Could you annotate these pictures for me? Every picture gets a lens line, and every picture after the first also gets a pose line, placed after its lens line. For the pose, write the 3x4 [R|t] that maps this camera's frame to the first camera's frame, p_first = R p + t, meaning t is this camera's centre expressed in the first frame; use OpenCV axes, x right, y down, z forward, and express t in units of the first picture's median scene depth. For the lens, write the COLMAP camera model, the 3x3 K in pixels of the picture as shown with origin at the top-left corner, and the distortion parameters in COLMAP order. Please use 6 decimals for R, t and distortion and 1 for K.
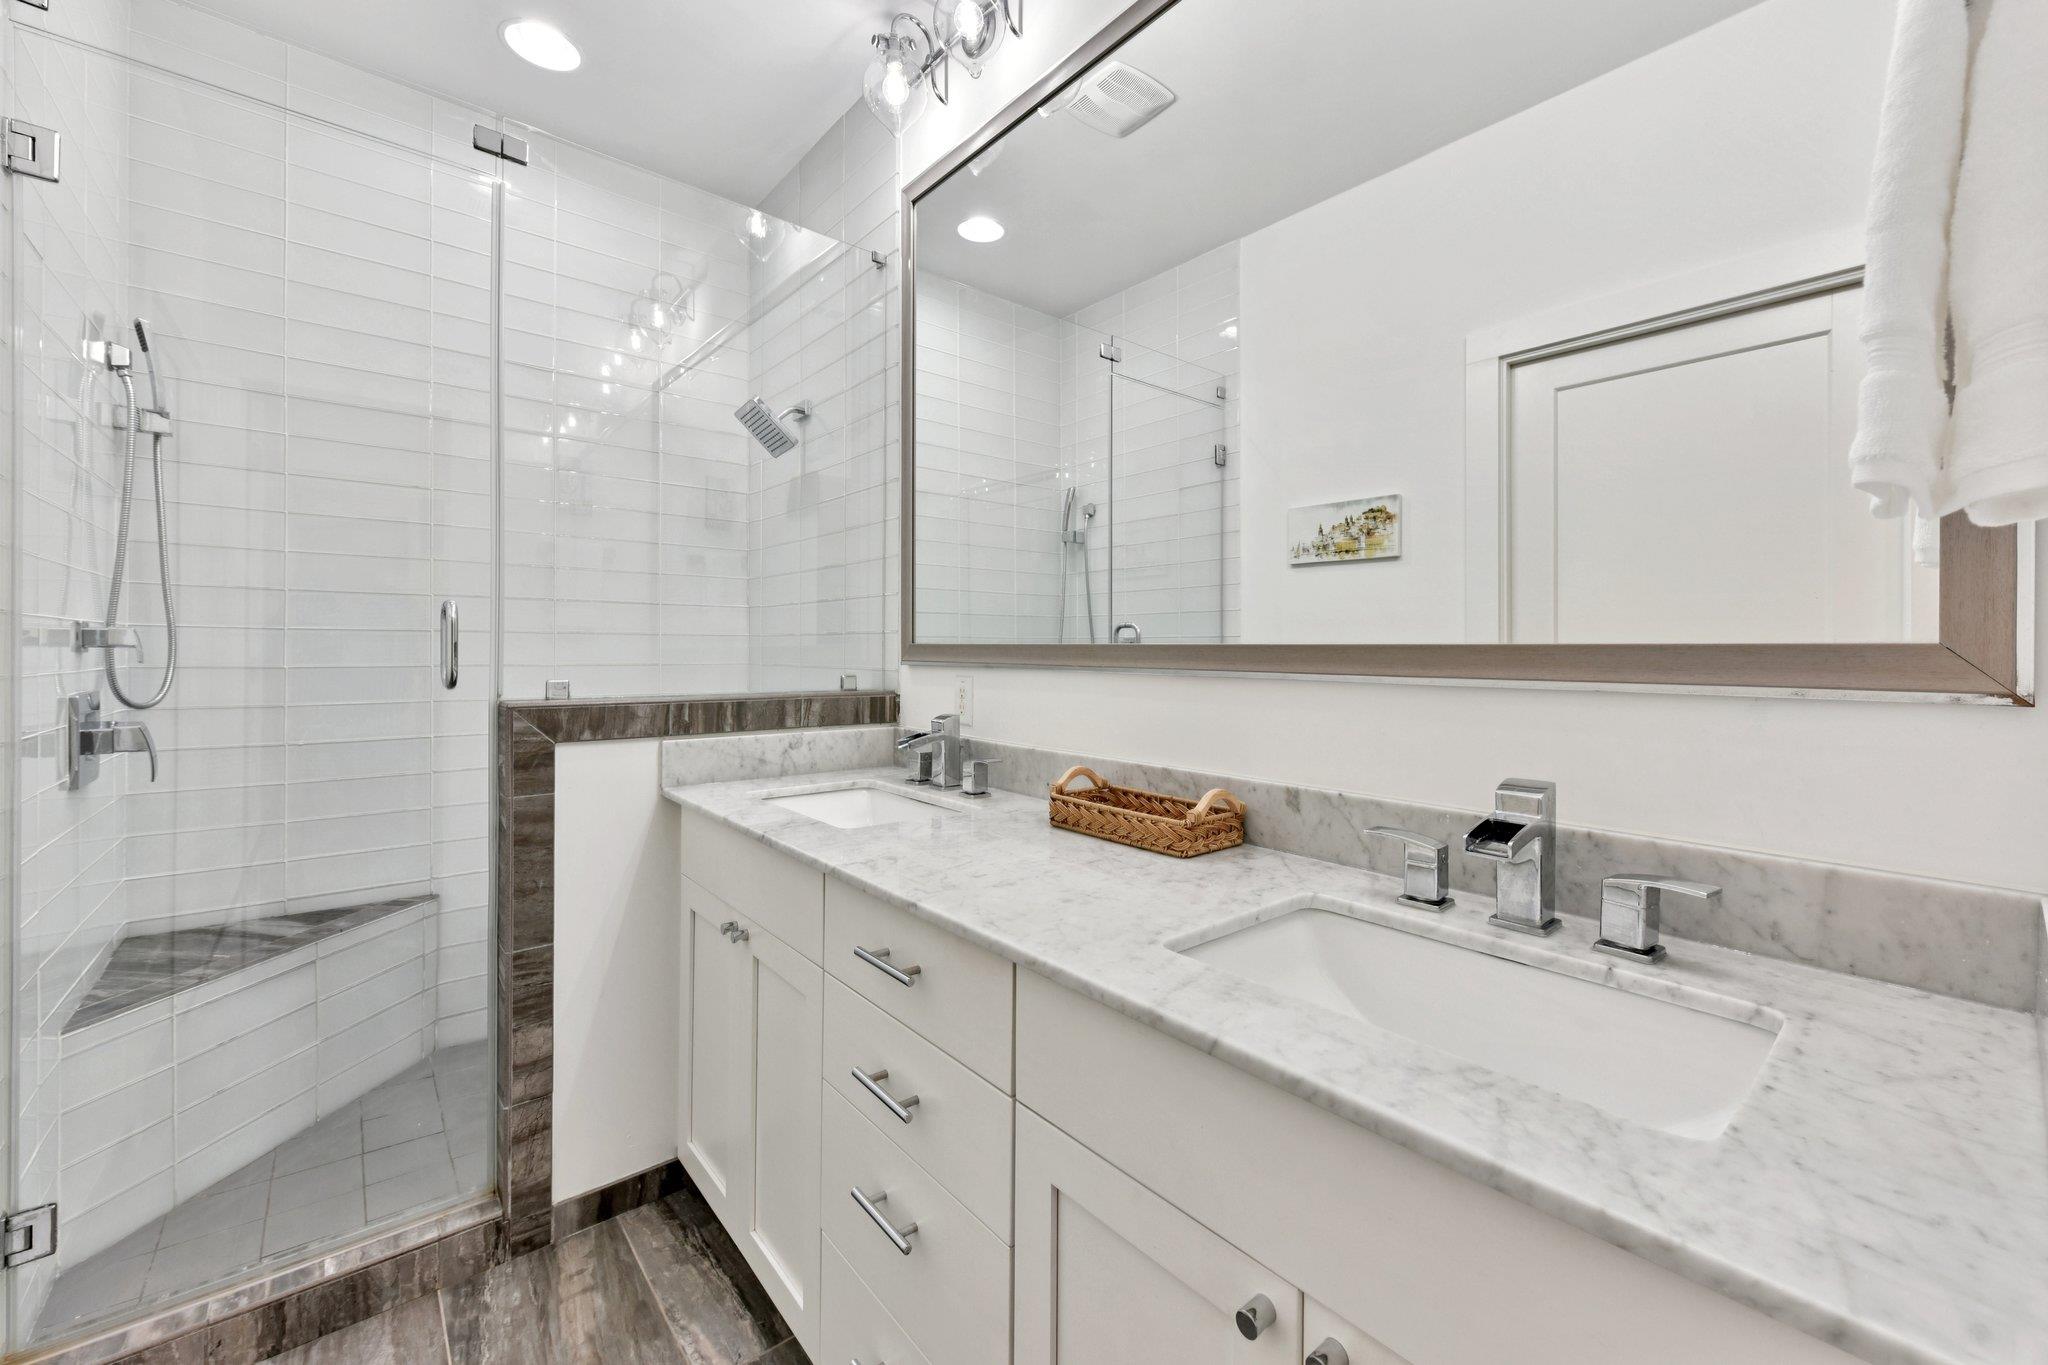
lens RADIAL K [[815.4, 0, 1031.3], [0, 815.4, 671.6], [0, 0, 1]] dist [0.004079, 0.000064]
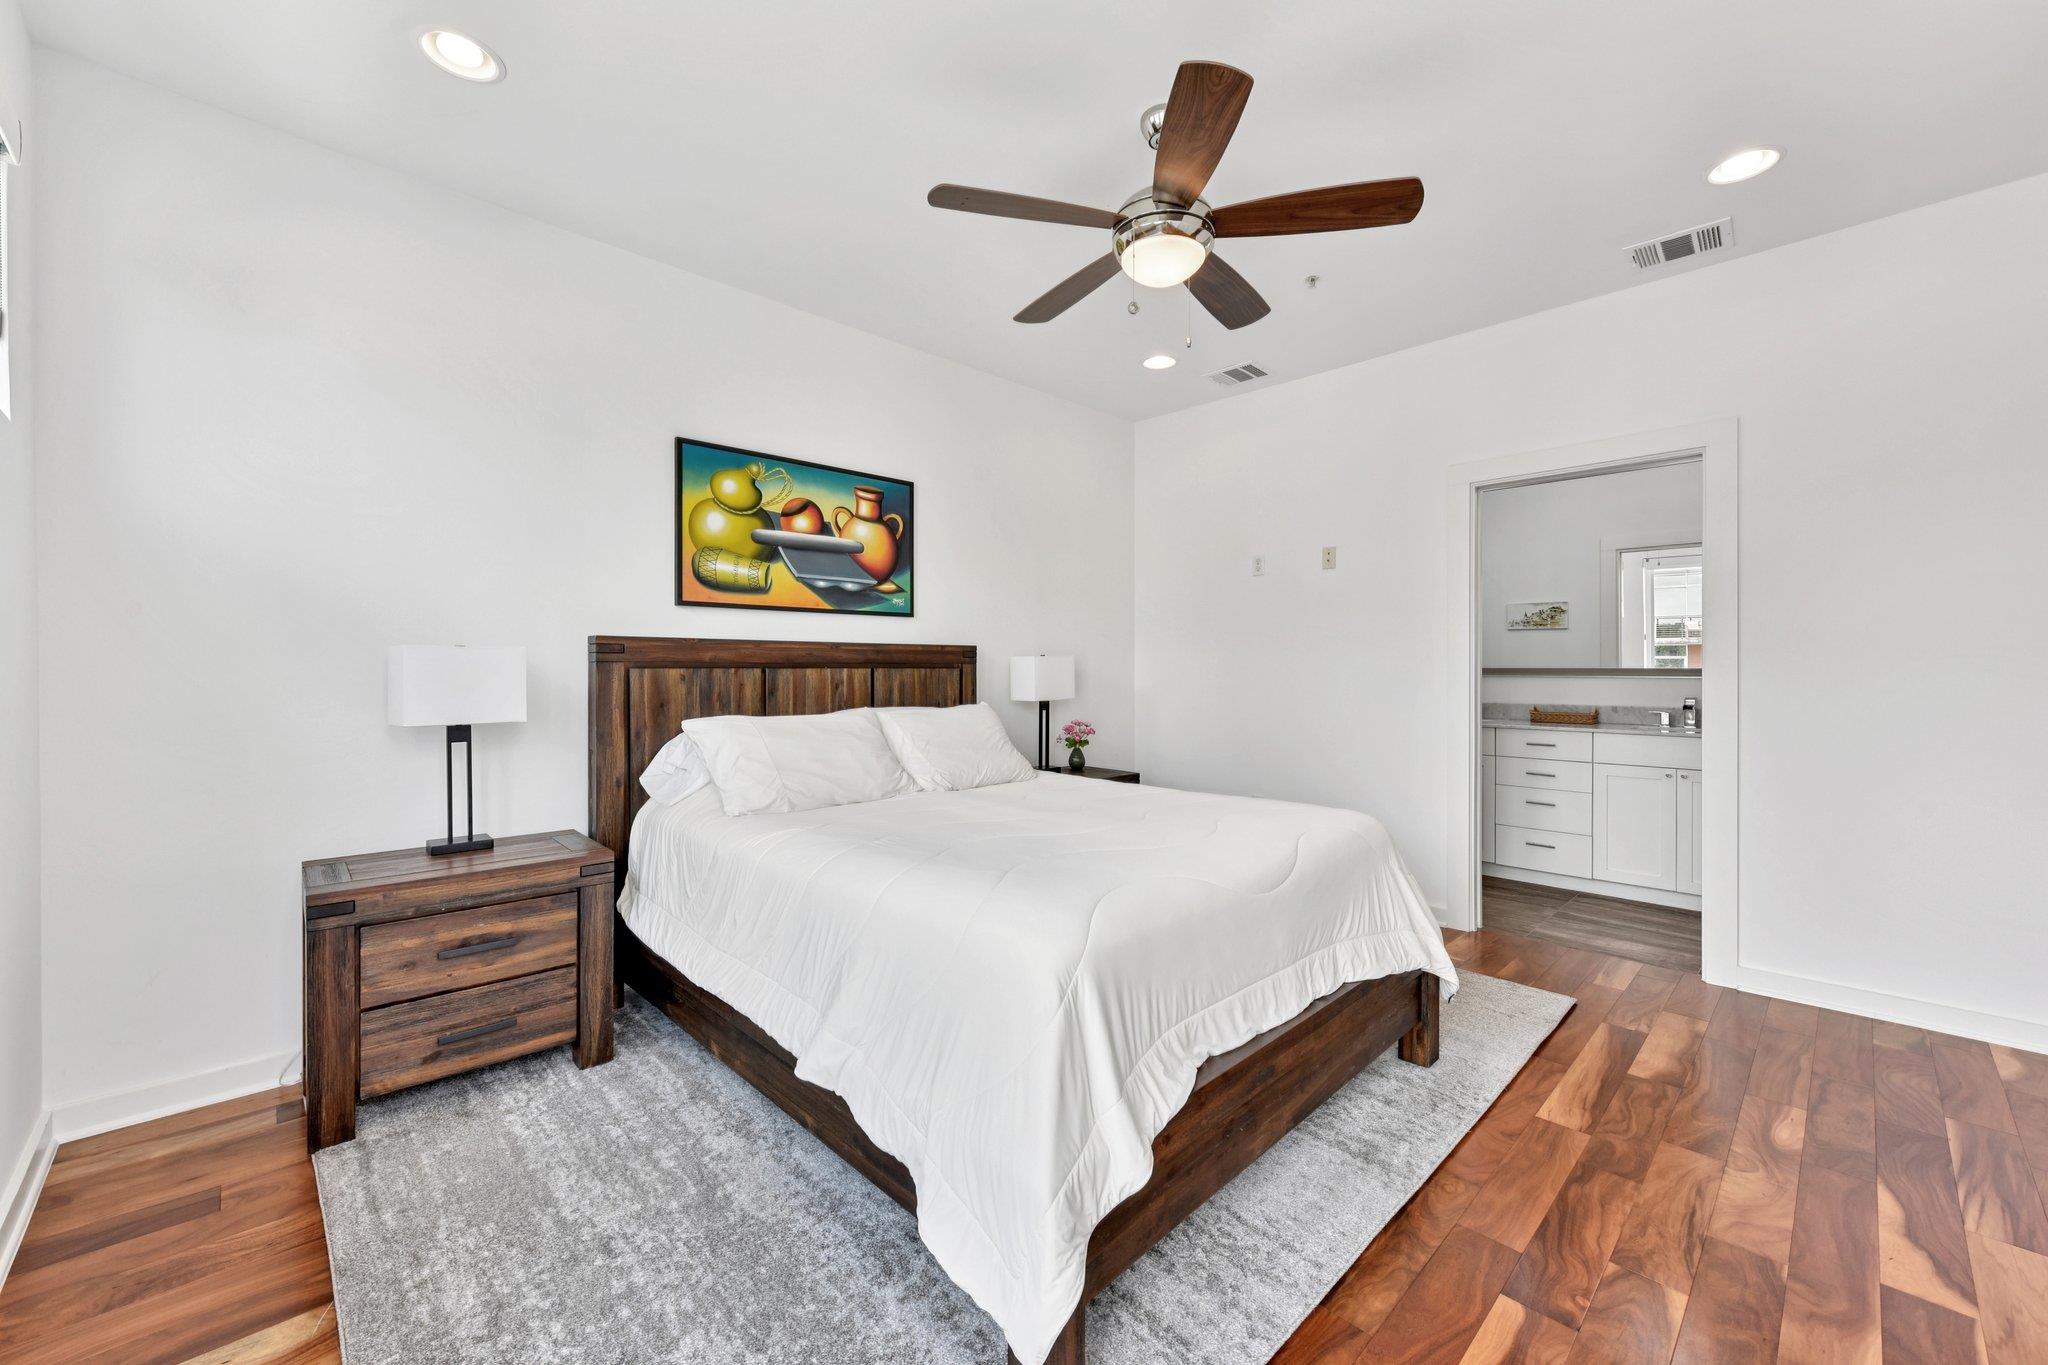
lens RADIAL K [[815.4, 0, 1017.3], [0, 815.4, 676.8], [0, 0, 1]] dist [0.004079, 0.000064]
pose [[0.997678, -0.007452, 0.067704, -1.272888], [0.008595, 0.999825, -0.016609, 0.022918], [-0.067568, 0.017153, 0.997567, -1.215194]]
